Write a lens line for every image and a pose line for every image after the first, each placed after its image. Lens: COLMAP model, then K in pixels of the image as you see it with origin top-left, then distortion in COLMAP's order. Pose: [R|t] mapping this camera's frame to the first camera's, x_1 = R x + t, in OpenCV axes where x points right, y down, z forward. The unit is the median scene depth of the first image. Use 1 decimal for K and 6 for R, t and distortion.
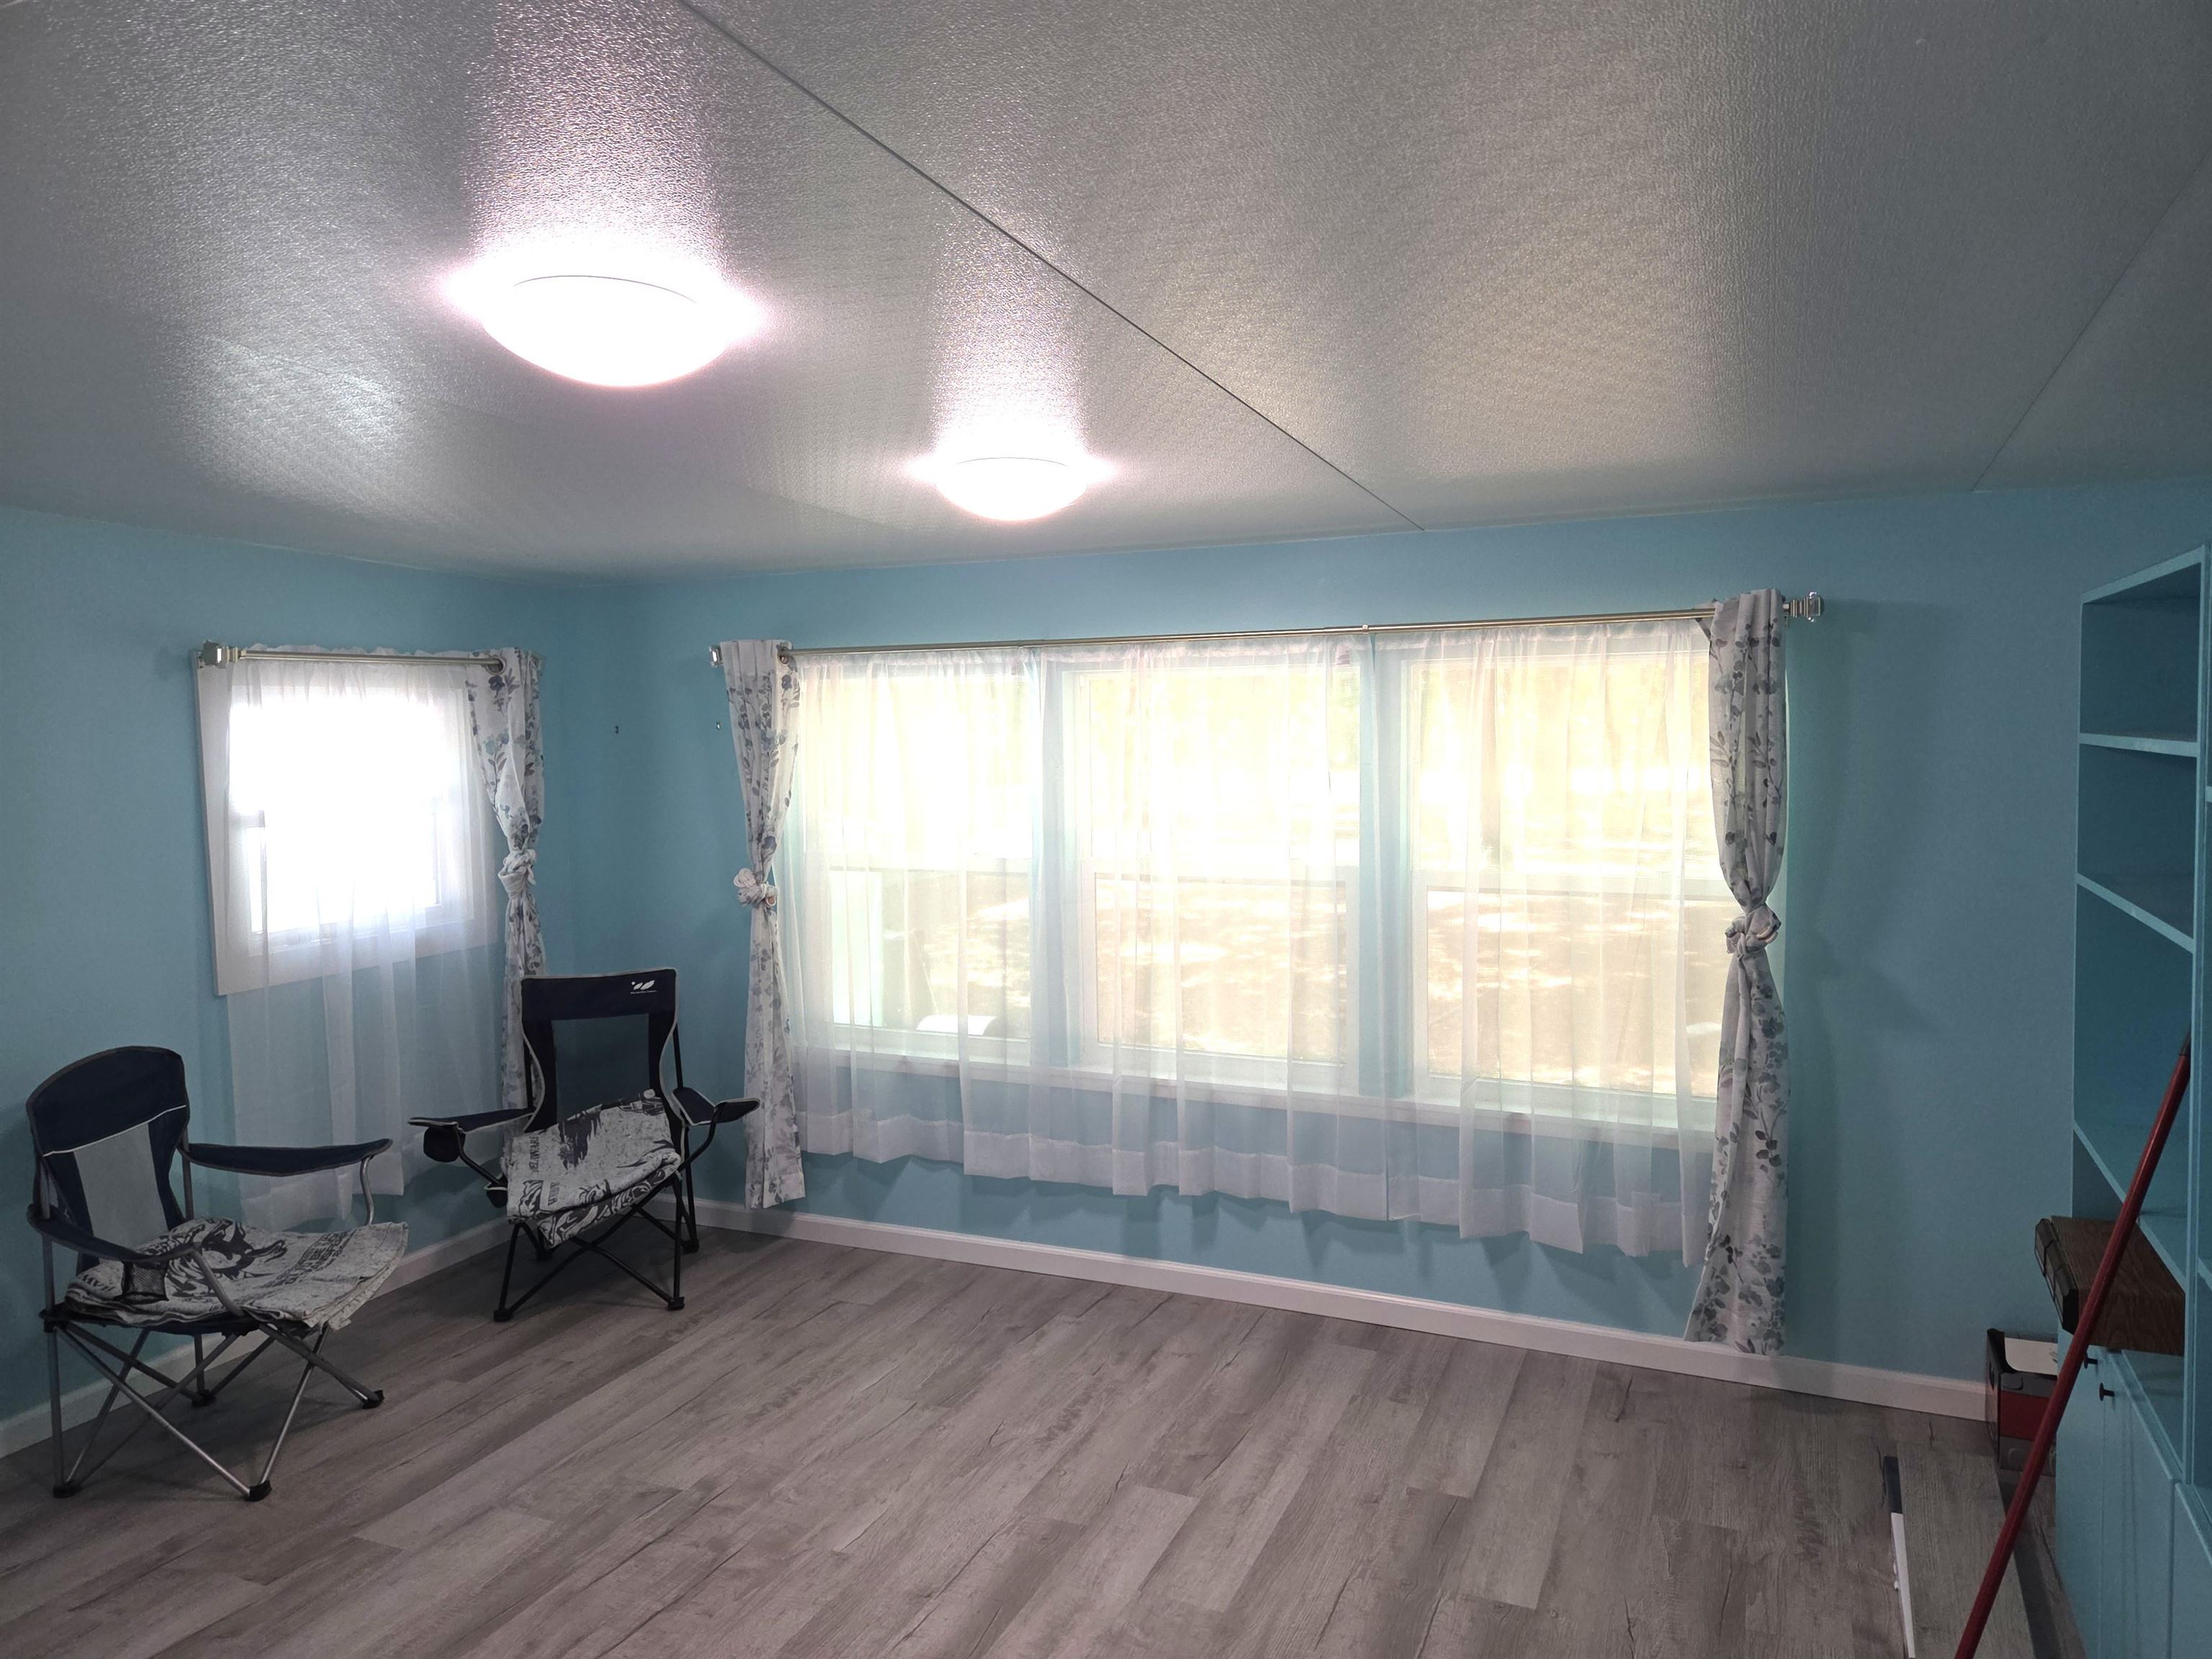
lens RADIAL K [[1482.7, 0, 1106.0], [0, 1482.7, 829.5], [0, 0, 1]] dist [0.087033, -0.069680]
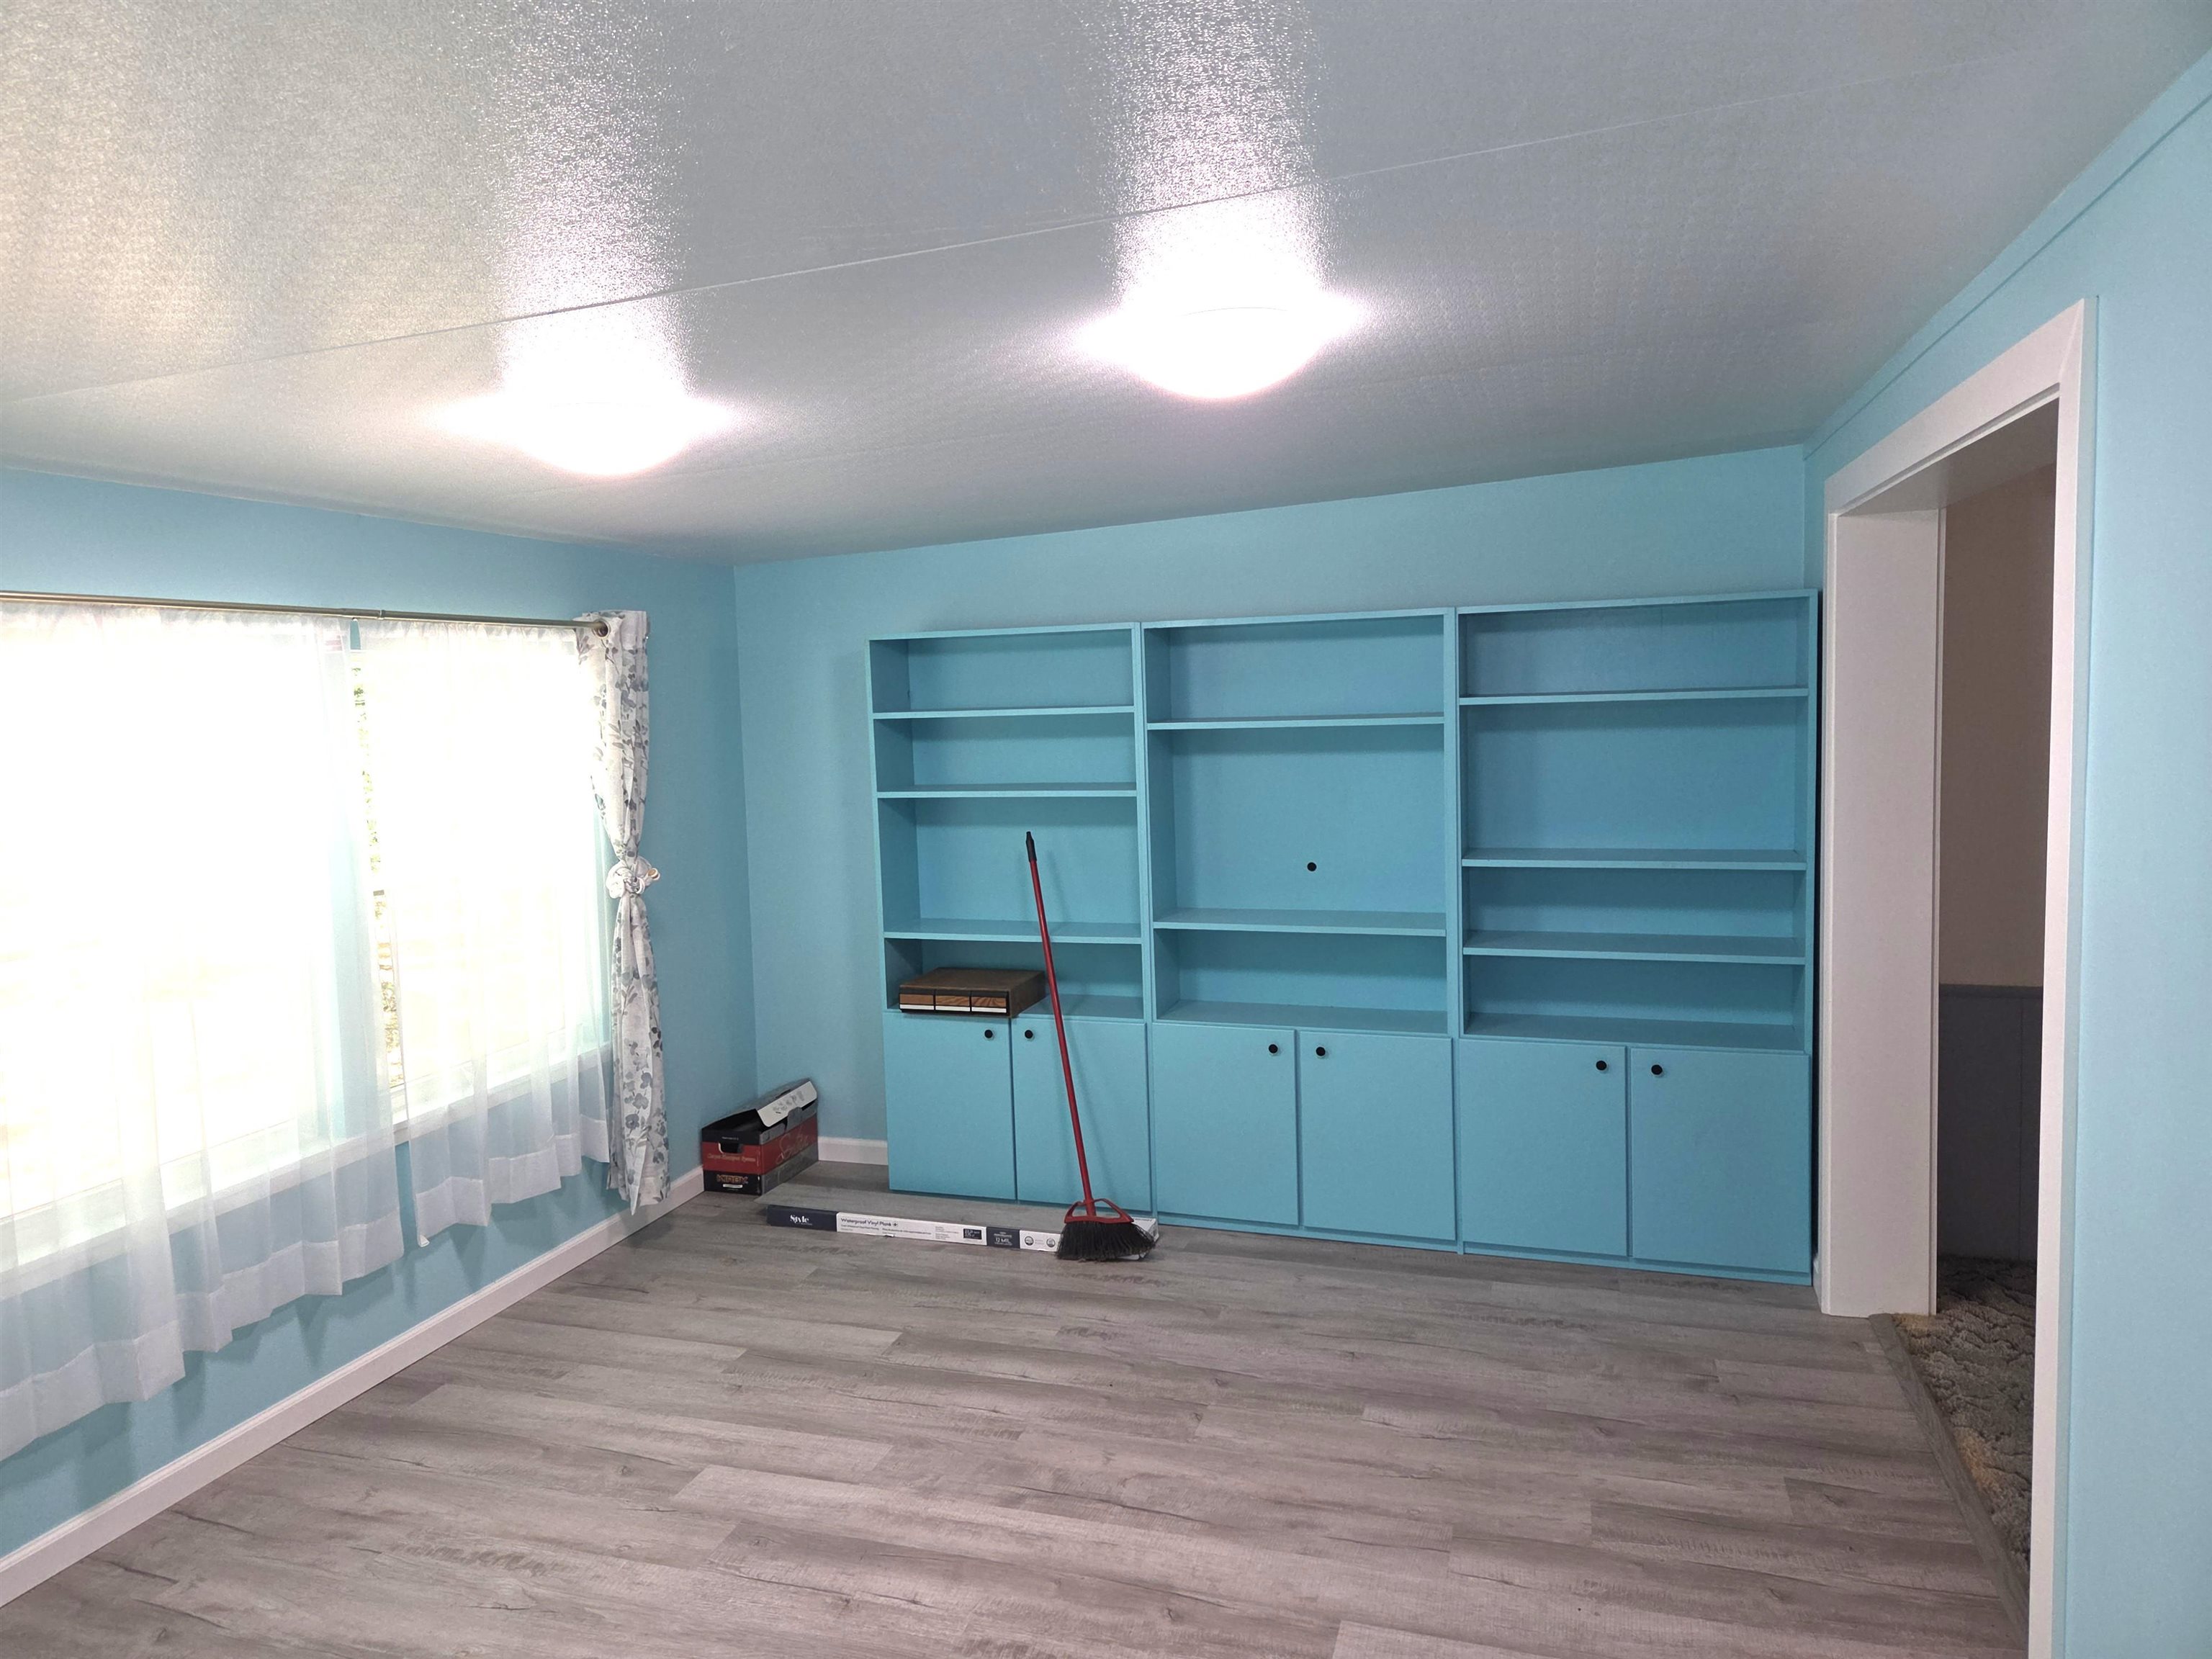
lens RADIAL K [[1482.7, 0, 1106.0], [0, 1482.7, 829.5], [0, 0, 1]] dist [0.087033, -0.069680]
pose [[-0.097582, -0.075583, 0.992353, -0.857822], [0.108163, 0.990400, 0.086071, -0.035510], [-0.989332, 0.115735, -0.088470, 0.706038]]
